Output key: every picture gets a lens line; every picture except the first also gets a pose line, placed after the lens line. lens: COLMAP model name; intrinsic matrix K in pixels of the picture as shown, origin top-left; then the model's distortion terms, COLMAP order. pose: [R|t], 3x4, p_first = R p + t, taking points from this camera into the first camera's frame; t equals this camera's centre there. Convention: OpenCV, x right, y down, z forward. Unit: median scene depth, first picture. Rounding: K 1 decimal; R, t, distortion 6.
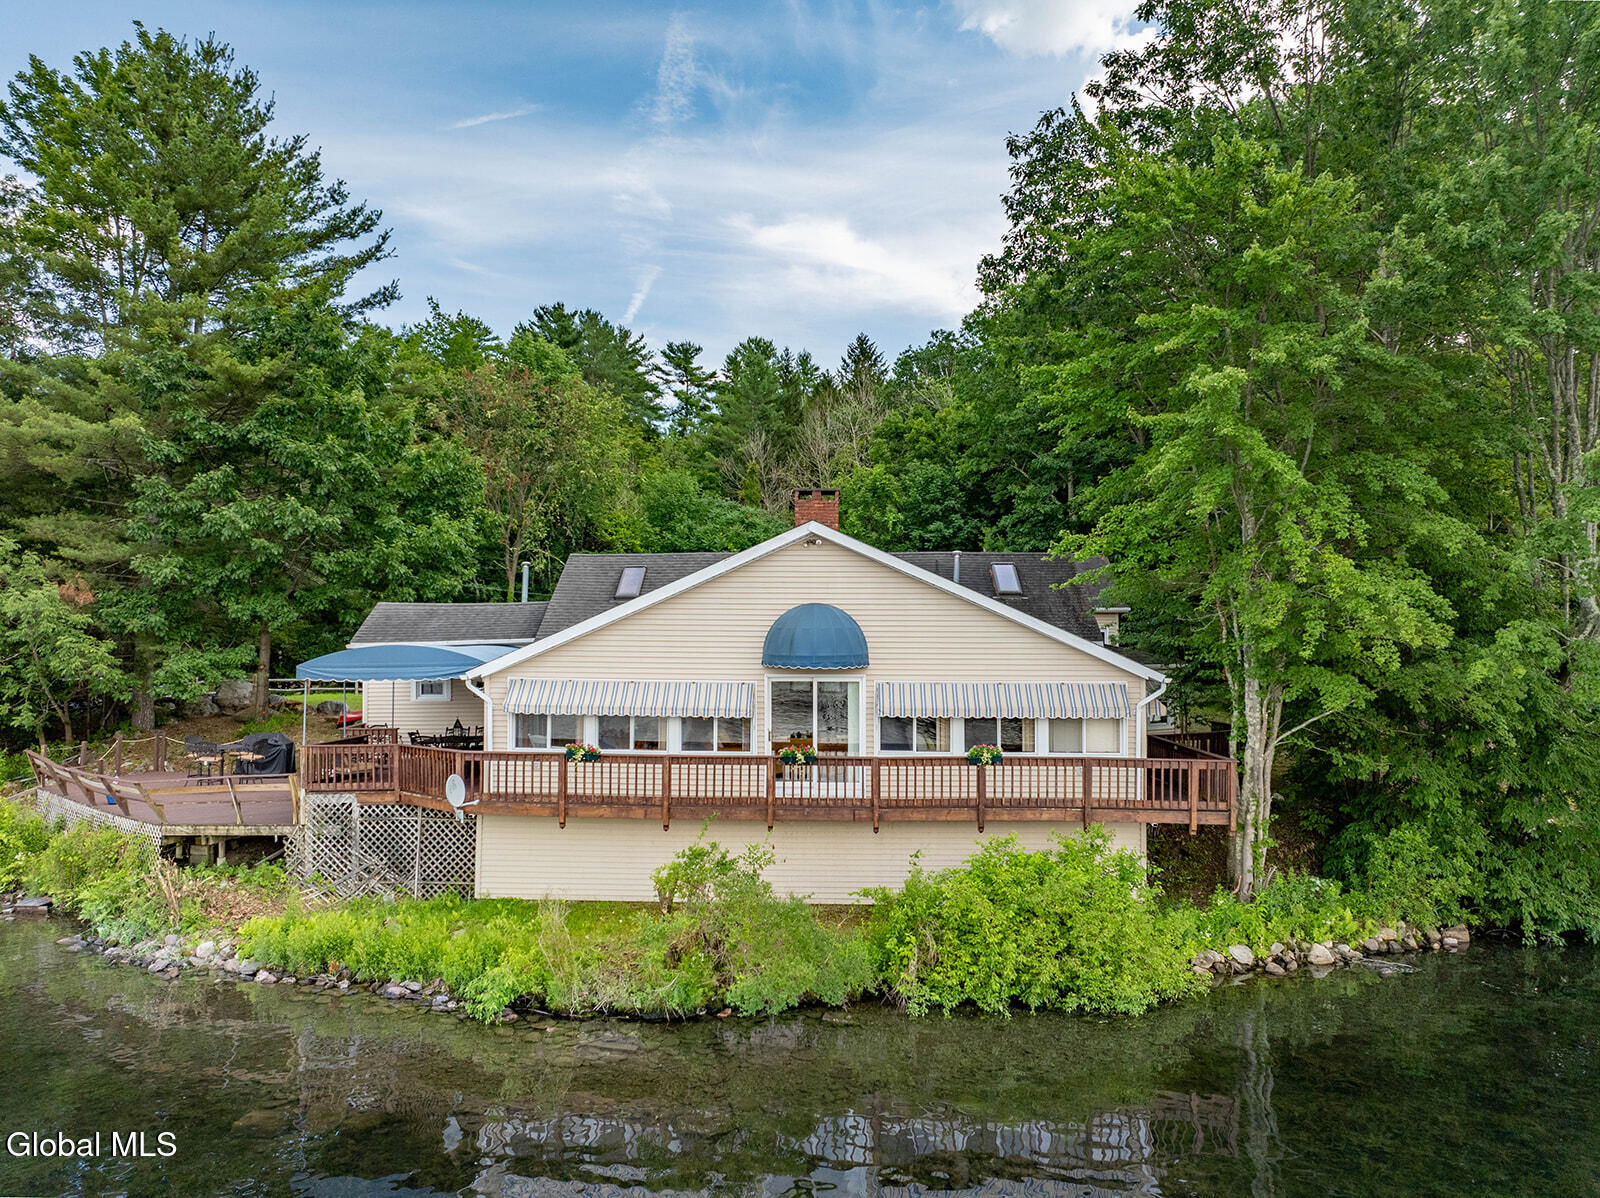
lens RADIAL K [[1327.3, 0, 800.0], [0, 1327.3, 599.0], [0, 0, 1]] dist [-0.068419, 0.007249]
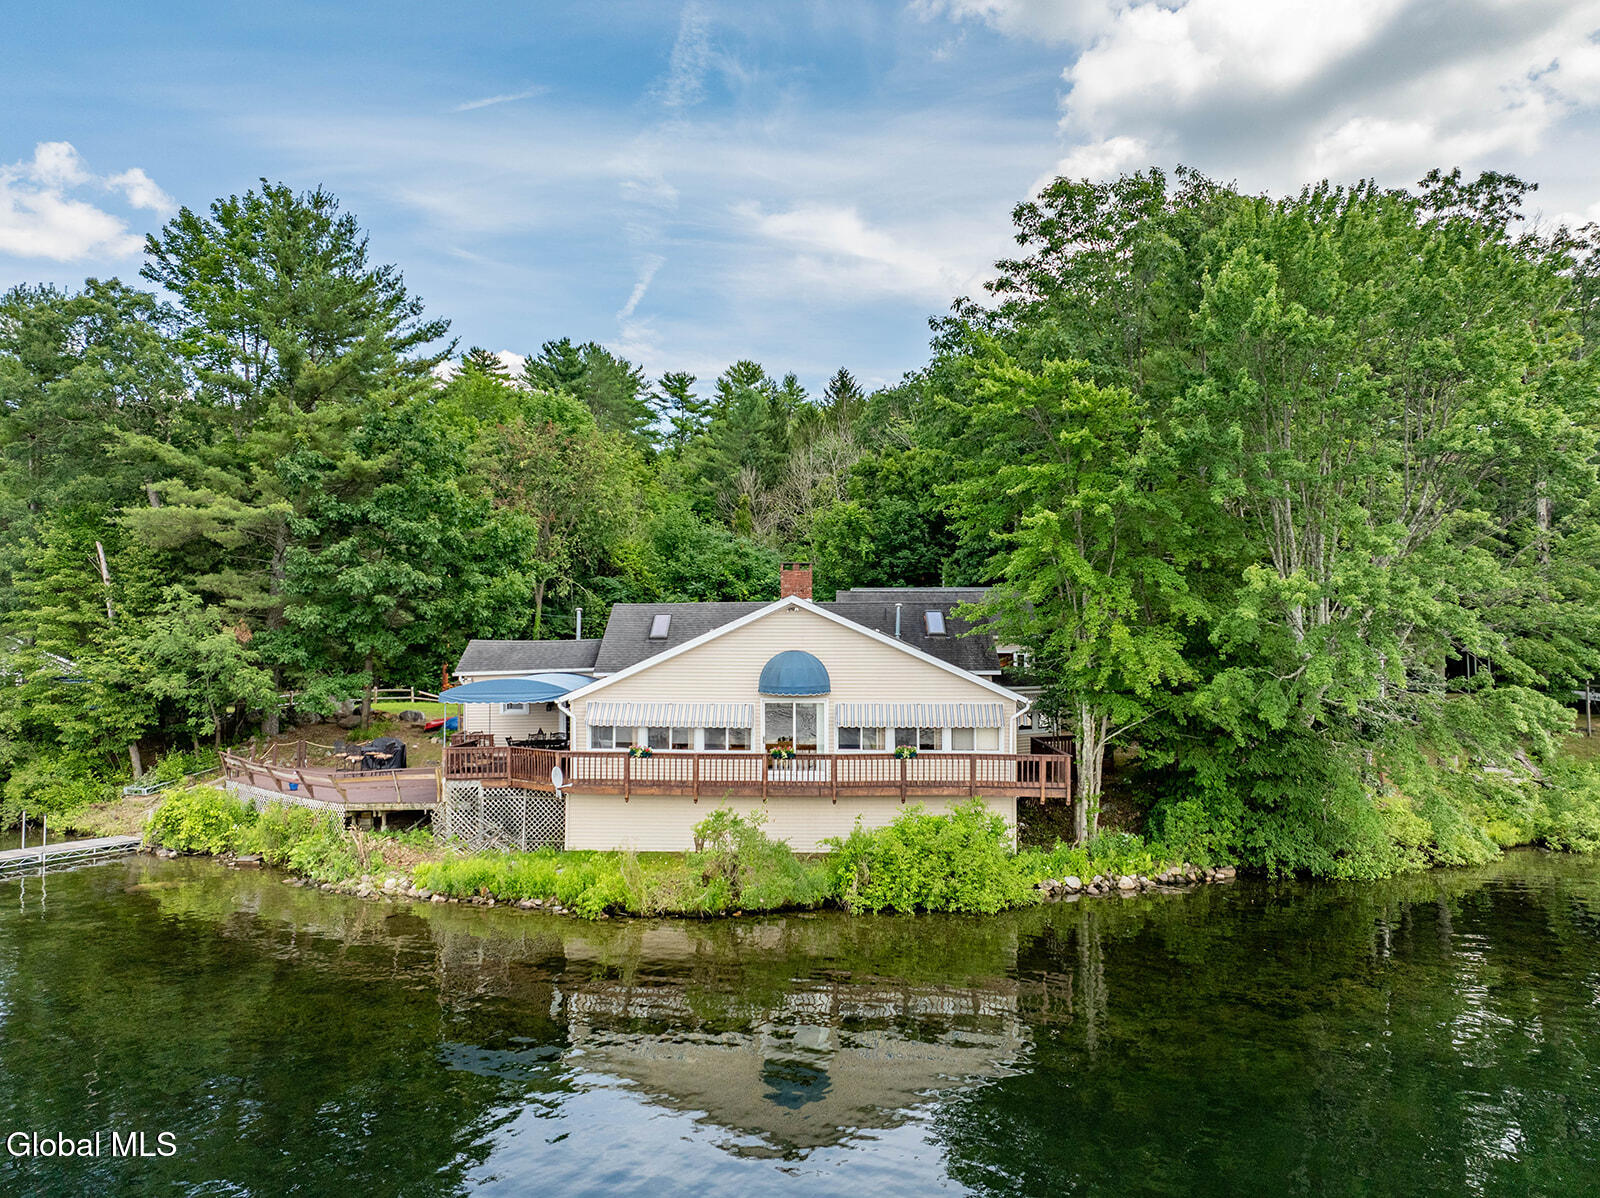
lens RADIAL K [[1327.3, 0, 800.0], [0, 1327.3, 599.0], [0, 0, 1]] dist [-0.068419, 0.007249]
pose [[0.999955, -0.003409, 0.008866, 0.005130], [0.003382, 0.999989, 0.003095, -0.059001], [-0.008876, -0.003064, 0.999956, -0.484934]]
